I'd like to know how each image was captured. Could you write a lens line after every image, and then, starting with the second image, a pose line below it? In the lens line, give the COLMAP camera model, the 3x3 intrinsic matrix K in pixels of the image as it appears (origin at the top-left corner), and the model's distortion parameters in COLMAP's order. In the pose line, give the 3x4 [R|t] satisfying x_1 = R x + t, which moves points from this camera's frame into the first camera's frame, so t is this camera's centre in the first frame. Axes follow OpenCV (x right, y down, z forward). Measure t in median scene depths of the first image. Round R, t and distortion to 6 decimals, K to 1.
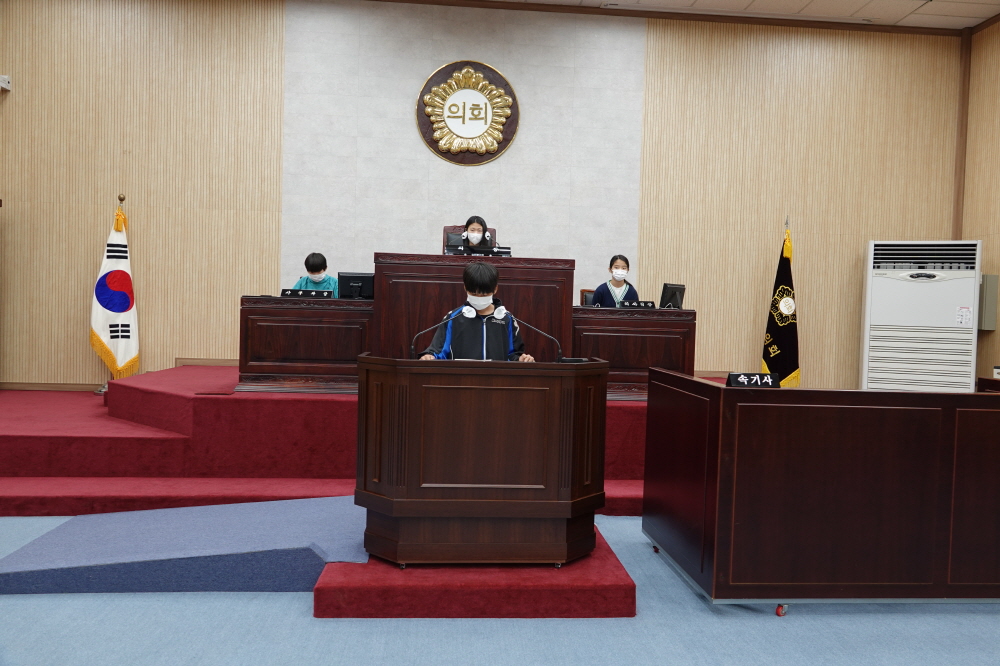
lens RADIAL K [[765.4, 0, 500.3], [0, 765.4, 332.0], [0, 0, 1]] dist [0.012678, 0.002506]
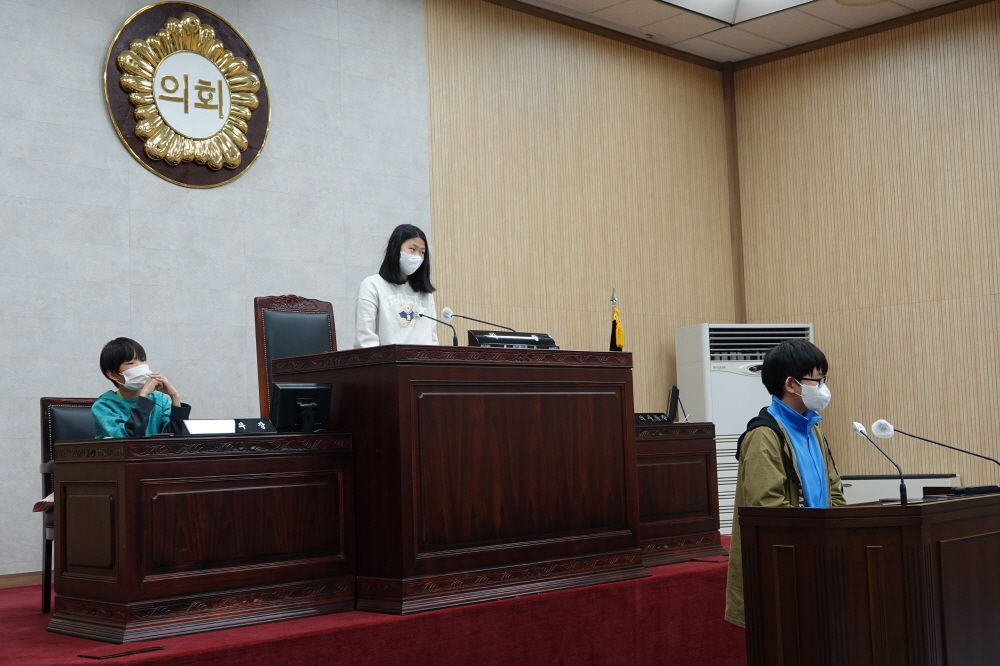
lens RADIAL K [[1281.9, 0, 495.0], [0, 1281.9, 341.1], [0, 0, 1]] dist [0.016148, 0.000000]
pose [[0.766374, -0.008617, 0.642337, -0.477746], [0.075030, 0.994267, -0.076180, -0.020751], [-0.637999, 0.106577, 0.762627, 0.169971]]
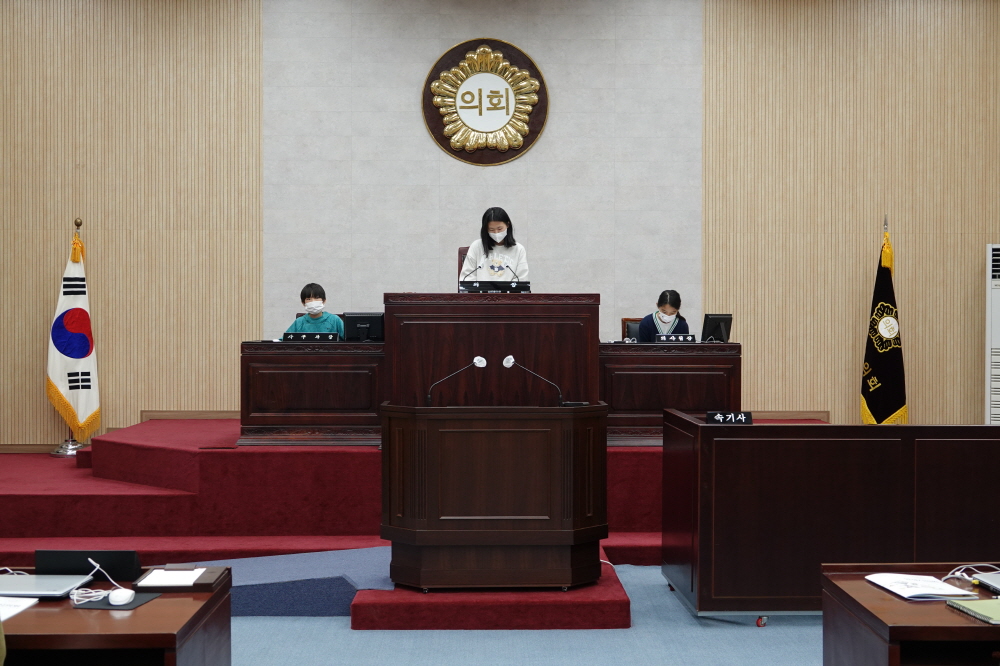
lens RADIAL K [[1346.4, 0, 501.5], [0, 1346.4, 328.2], [0, 0, 1]] dist [0.012978, 0.000000]
pose [[0.998287, -0.027484, -0.051652, 0.042853], [0.026570, 0.999479, -0.018297, -0.018193], [0.052128, 0.016893, 0.998498, -0.431314]]
